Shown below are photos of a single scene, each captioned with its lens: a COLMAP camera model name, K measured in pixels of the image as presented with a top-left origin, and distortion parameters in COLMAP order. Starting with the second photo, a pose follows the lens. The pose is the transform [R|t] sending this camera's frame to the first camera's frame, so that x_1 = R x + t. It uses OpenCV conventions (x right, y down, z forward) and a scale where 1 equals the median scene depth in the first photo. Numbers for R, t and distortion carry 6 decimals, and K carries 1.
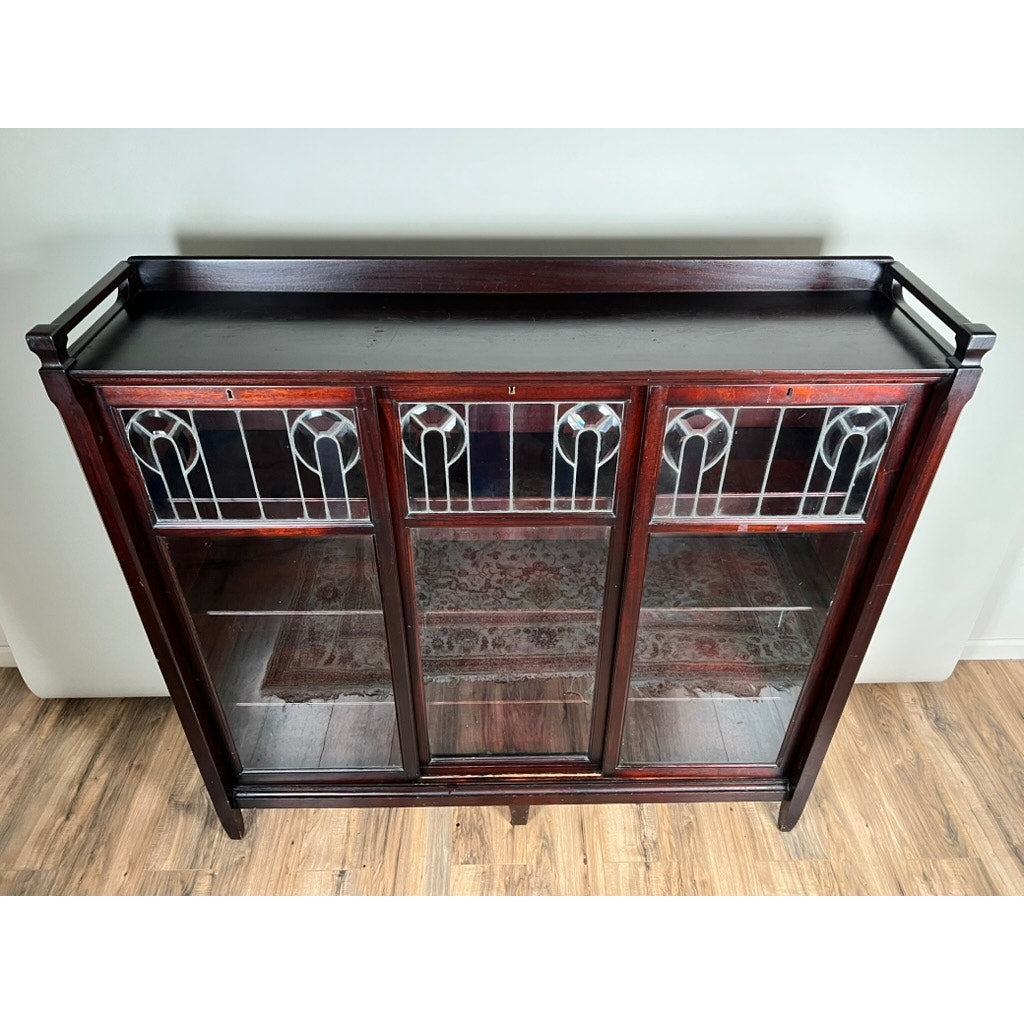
lens RADIAL K [[771.6, 0, 516.6], [0, 771.6, 506.2], [0, 0, 1]] dist [0.041232, -0.048668]
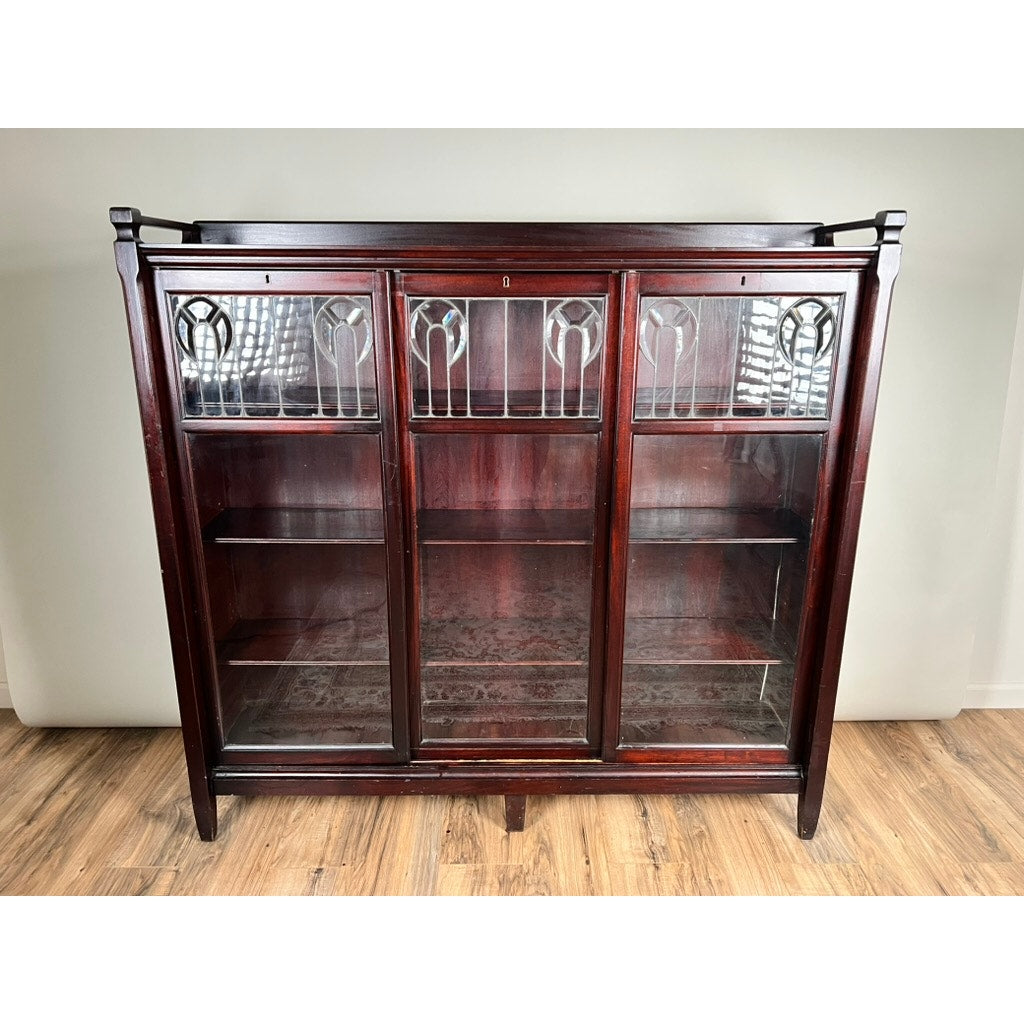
lens RADIAL K [[771.6, 0, 508.5], [0, 771.6, 515.2], [0, 0, 1]] dist [0.041232, -0.048668]
pose [[0.999930, -0.000706, -0.011818, 0.007139], [-0.003346, 0.940672, -0.339300, 0.380868], [0.011356, 0.339316, 0.940604, 0.009168]]
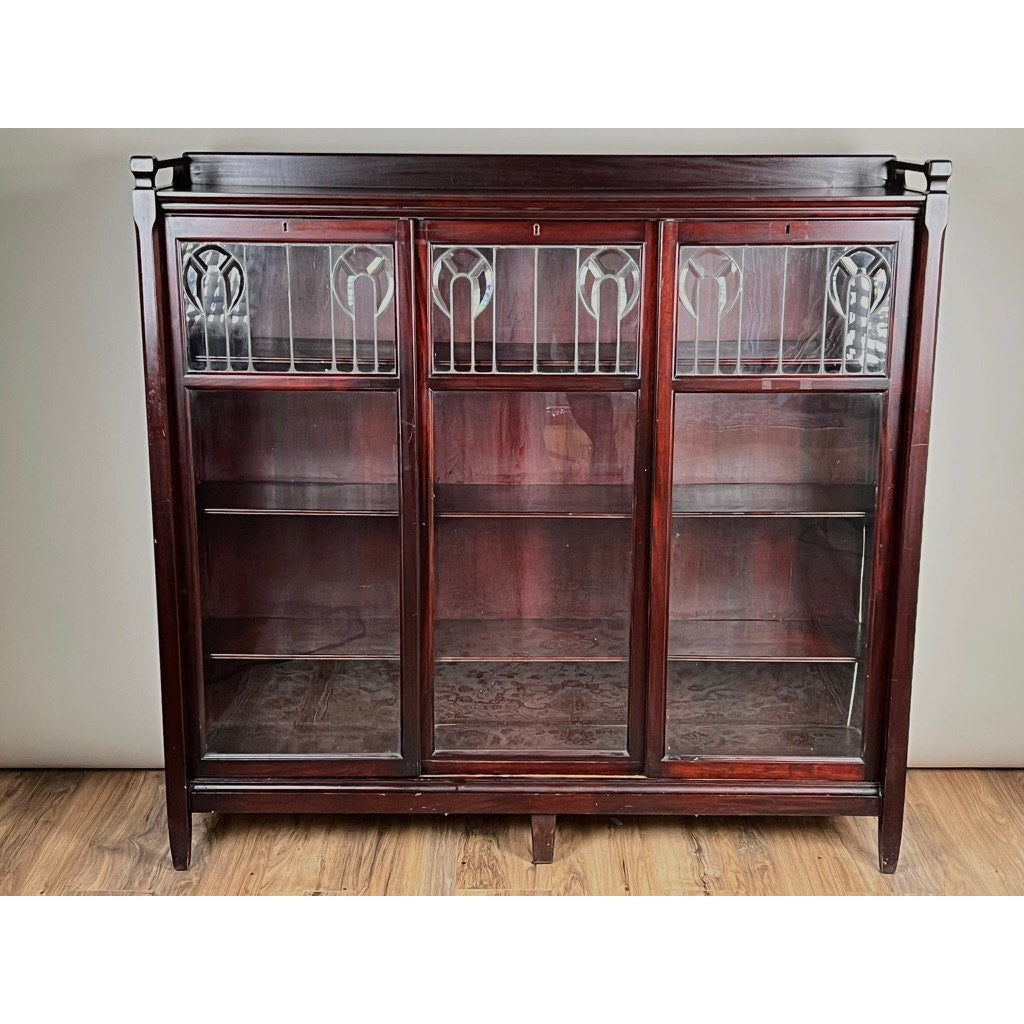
lens RADIAL K [[1556.6, 0, 511.4], [0, 1556.6, 519.0], [0, 0, 1]] dist [0.092540, 0.000000]
pose [[0.999819, 0.003052, -0.018762, 0.000531], [-0.009946, 0.925133, -0.379512, 0.705755], [0.016200, 0.379630, 0.924997, -0.593300]]
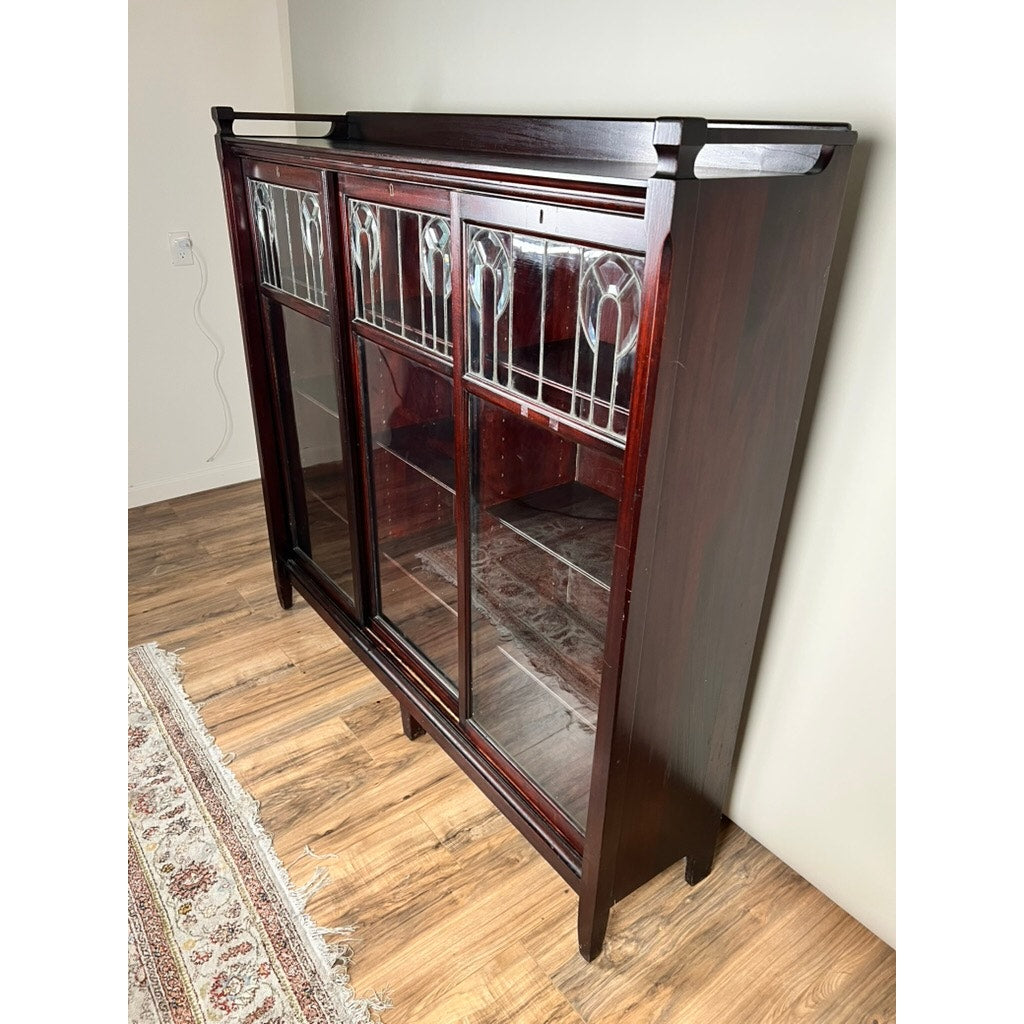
lens RADIAL K [[771.6, 0, 514.1], [0, 771.6, 518.0], [0, 0, 1]] dist [0.041232, -0.048668]
pose [[0.591187, 0.376552, -0.713237, 0.682703], [-0.503635, 0.863071, 0.038204, 0.075948], [0.629960, 0.336625, 0.699881, 0.329972]]
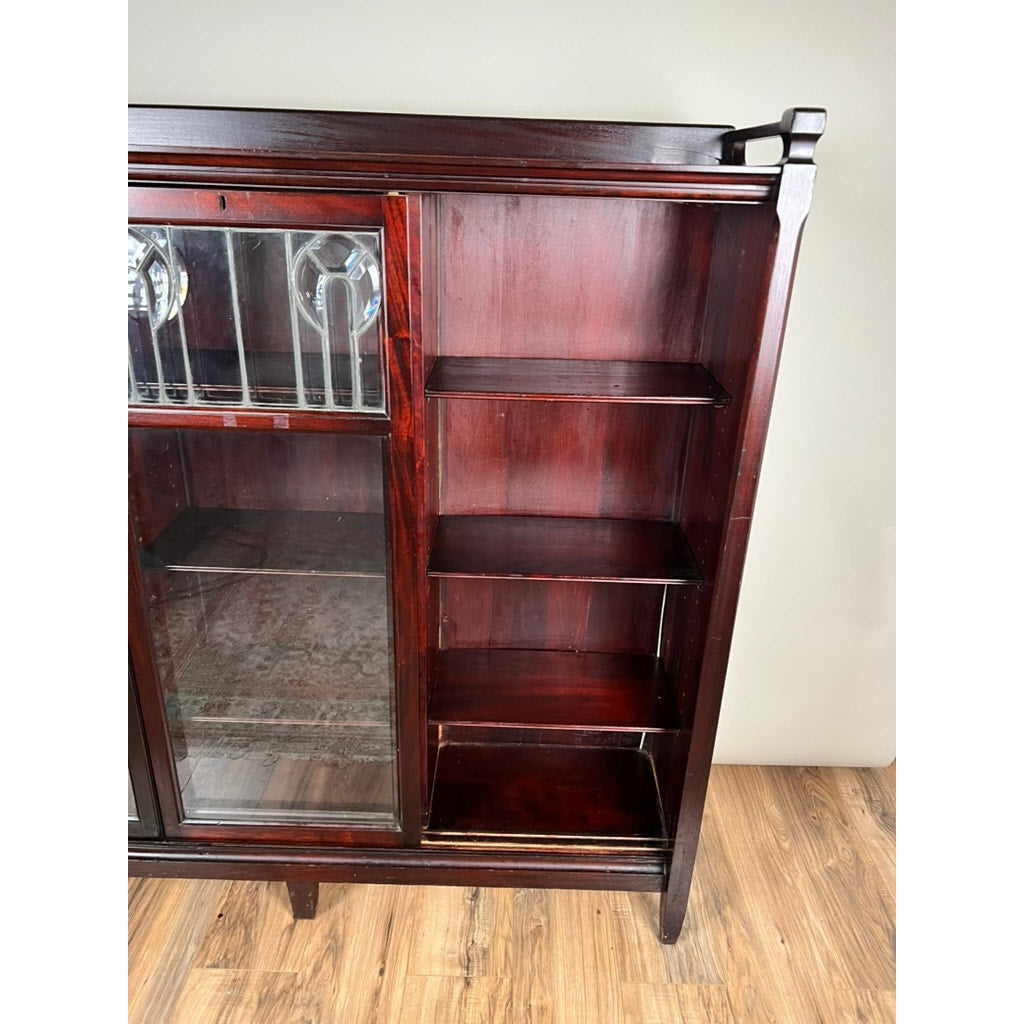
lens RADIAL K [[771.6, 0, 505.8], [0, 771.6, 517.5], [0, 0, 1]] dist [0.041232, -0.048668]
pose [[0.999209, 0.035746, -0.017420, 0.197993], [-0.038801, 0.972313, -0.230440, 0.210885], [0.008700, 0.230933, 0.972931, 0.209868]]
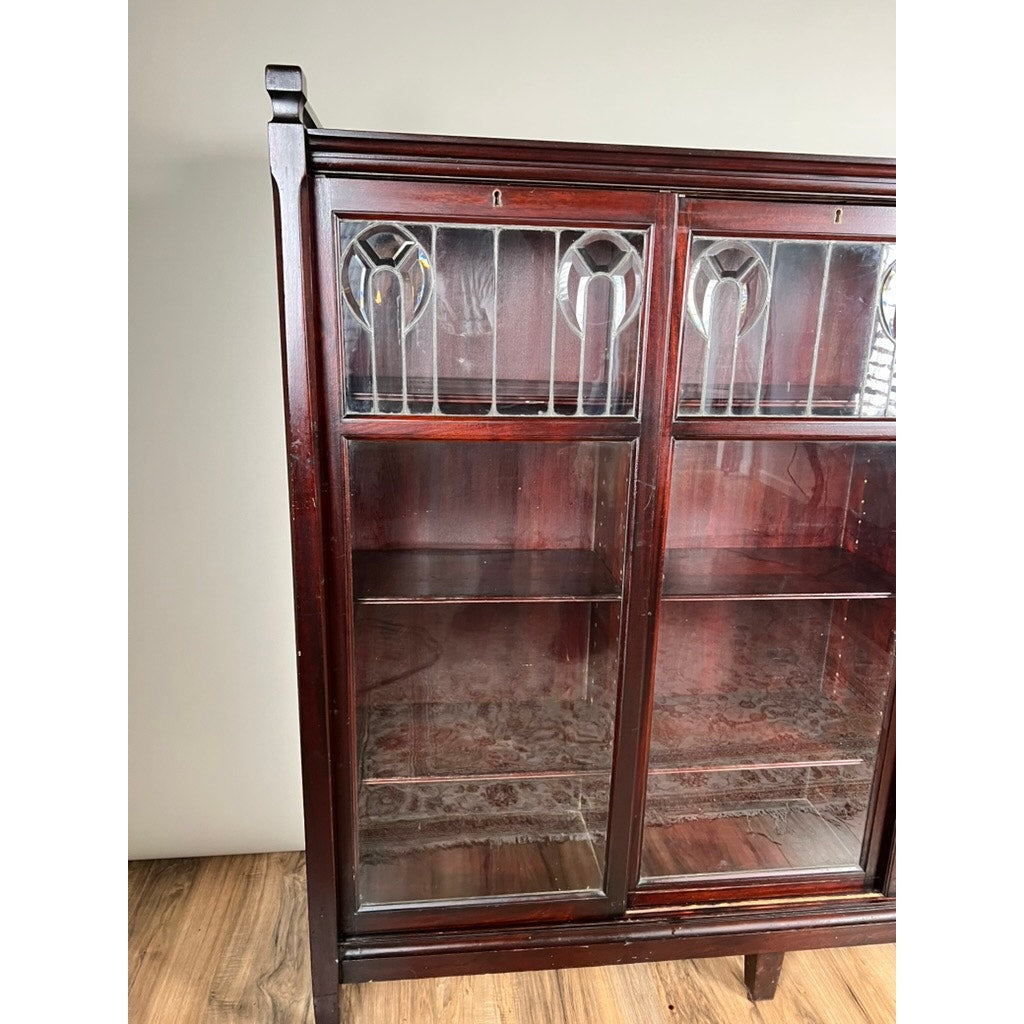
lens RADIAL K [[815.2, 0, 516.0], [0, 815.2, 510.9], [0, 0, 1]] dist [0.009337, -0.006521]
pose [[0.994879, -0.008234, 0.100733, -0.277742], [0.043591, 0.934167, -0.354163, 0.268189], [-0.091186, 0.356740, 0.929743, 0.238735]]
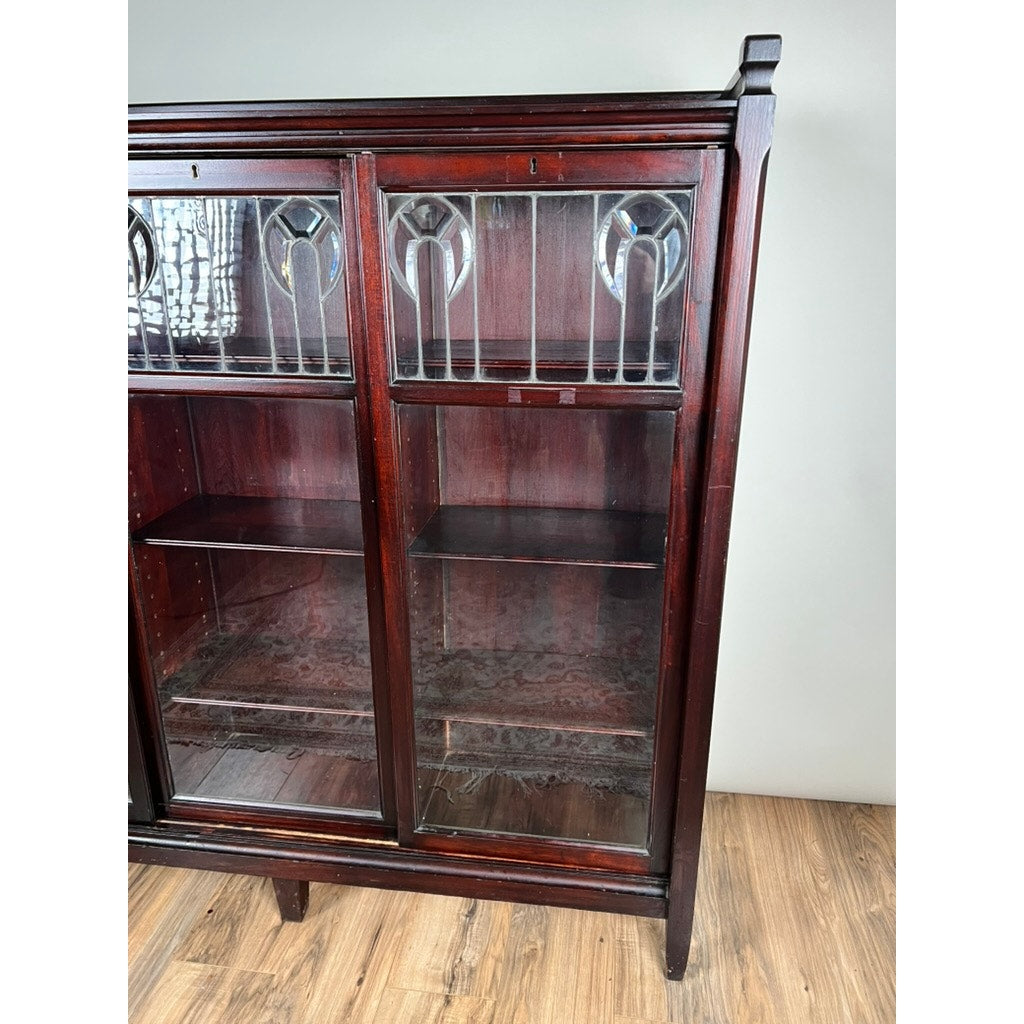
lens RADIAL K [[771.6, 0, 515.0], [0, 771.6, 516.8], [0, 0, 1]] dist [0.041232, -0.048668]
pose [[0.988212, 0.045834, -0.146070, 0.298489], [-0.087726, 0.951482, -0.294936, 0.259357], [0.125465, 0.304273, 0.944286, 0.255969]]
